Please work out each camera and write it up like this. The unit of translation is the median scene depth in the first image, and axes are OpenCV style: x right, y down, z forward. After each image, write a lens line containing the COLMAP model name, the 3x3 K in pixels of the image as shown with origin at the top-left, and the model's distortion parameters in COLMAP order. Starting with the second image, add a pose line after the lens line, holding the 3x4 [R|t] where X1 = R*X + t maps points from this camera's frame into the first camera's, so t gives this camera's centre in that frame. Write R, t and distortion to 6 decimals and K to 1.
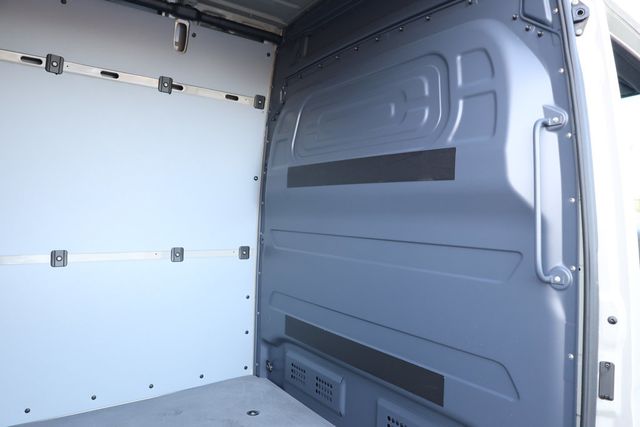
lens RADIAL K [[439.8, 0, 320.0], [0, 439.8, 213.5], [0, 0, 1]] dist [0.001344, 0.001079]
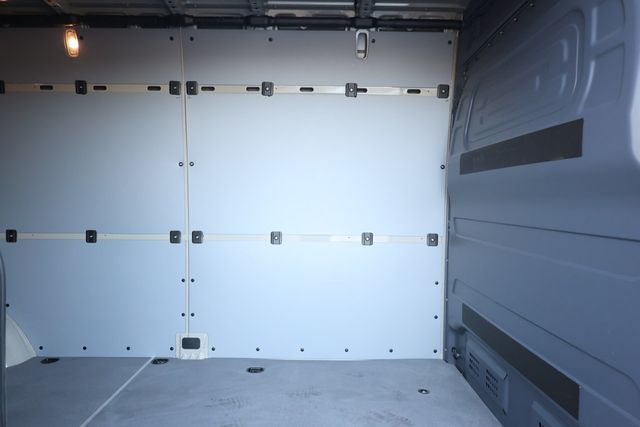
lens RADIAL K [[436.9, 0, 320.0], [0, 436.9, 213.5], [0, 0, 1]] dist [-0.002851, 0.000434]
pose [[0.825499, 0.001961, -0.564400, 0.220624], [0.009114, 0.999817, 0.016804, 0.008965], [0.564330, -0.019015, 0.825330, 0.008268]]
